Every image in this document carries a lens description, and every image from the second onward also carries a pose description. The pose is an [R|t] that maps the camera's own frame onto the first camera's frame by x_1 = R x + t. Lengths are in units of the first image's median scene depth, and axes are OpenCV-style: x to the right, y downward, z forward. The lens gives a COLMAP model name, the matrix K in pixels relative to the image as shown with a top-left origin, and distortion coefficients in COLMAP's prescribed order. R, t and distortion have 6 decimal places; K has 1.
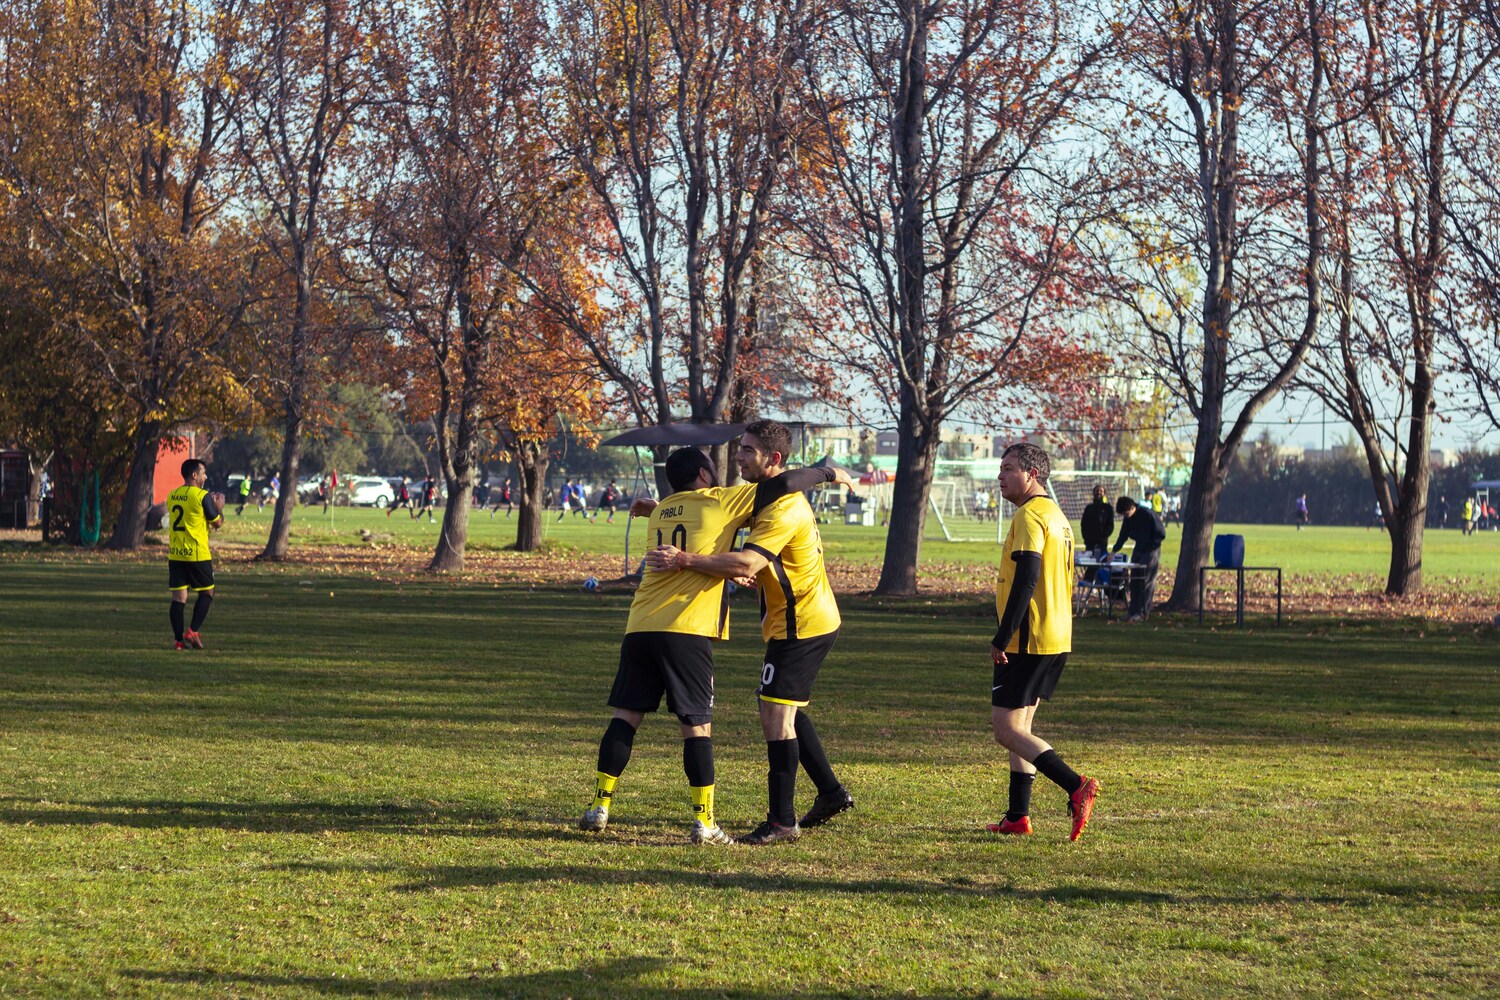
lens RADIAL K [[2072.7, 0, 750.0], [0, 2072.7, 500.0], [0, 0, 1]] dist [0.023666, -0.033294]
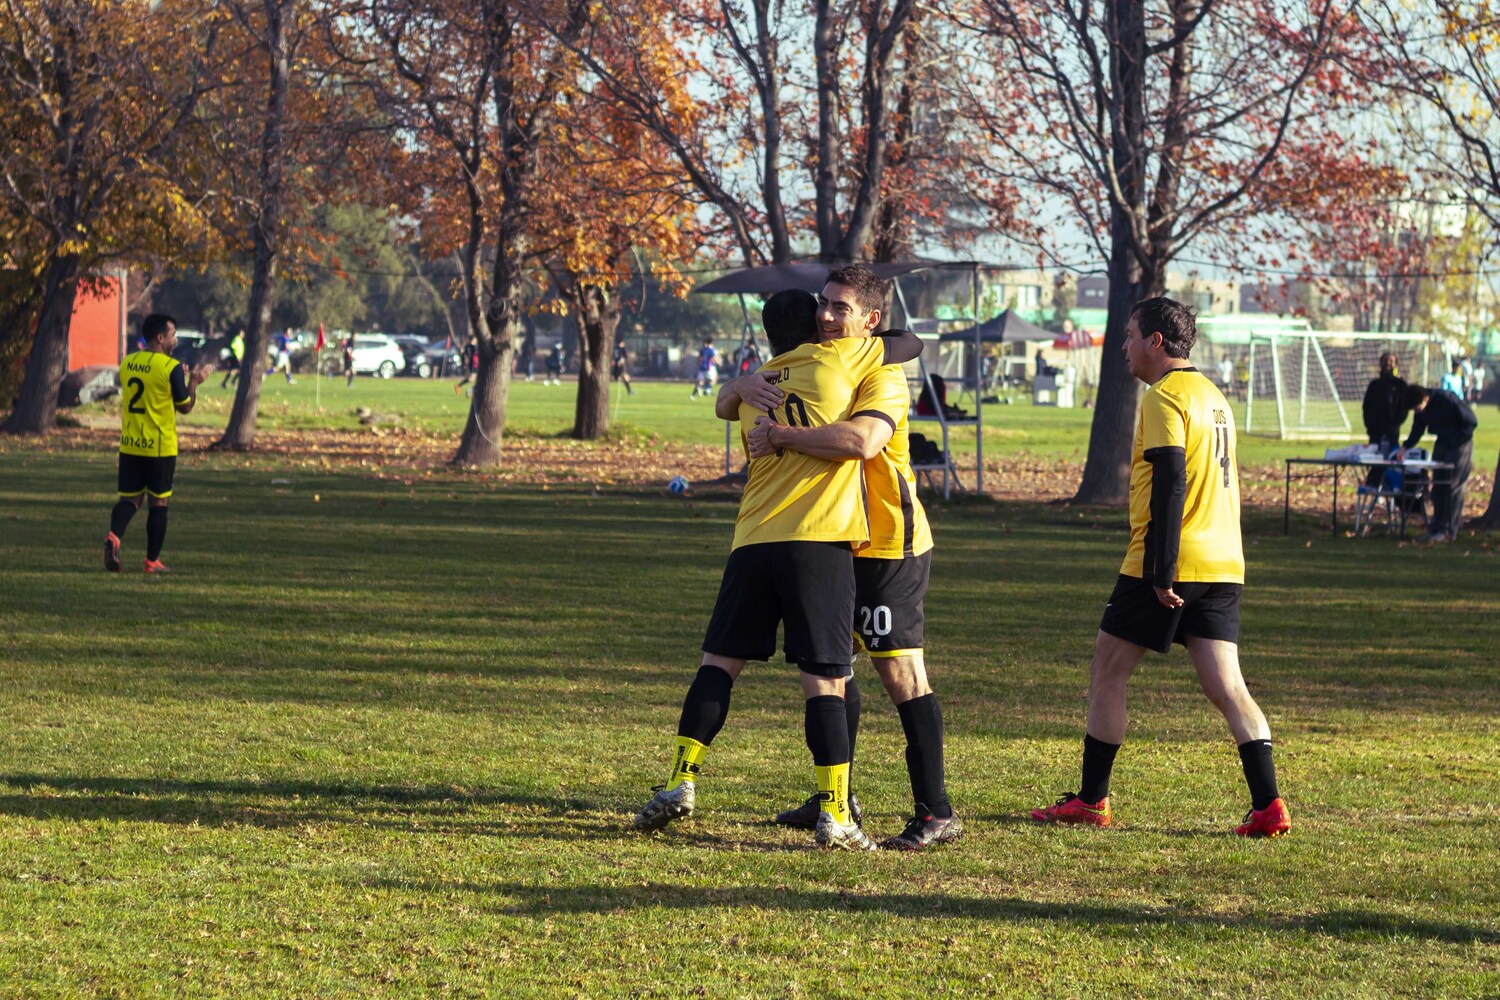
lens RADIAL K [[2072.7, 0, 750.0], [0, 2072.7, 500.0], [0, 0, 1]] dist [0.023666, -0.033294]
pose [[0.998491, 0.006055, -0.054578, -0.012667], [-0.003651, 0.999023, 0.044041, 0.013467], [0.054791, -0.043776, 0.997538, 0.280656]]
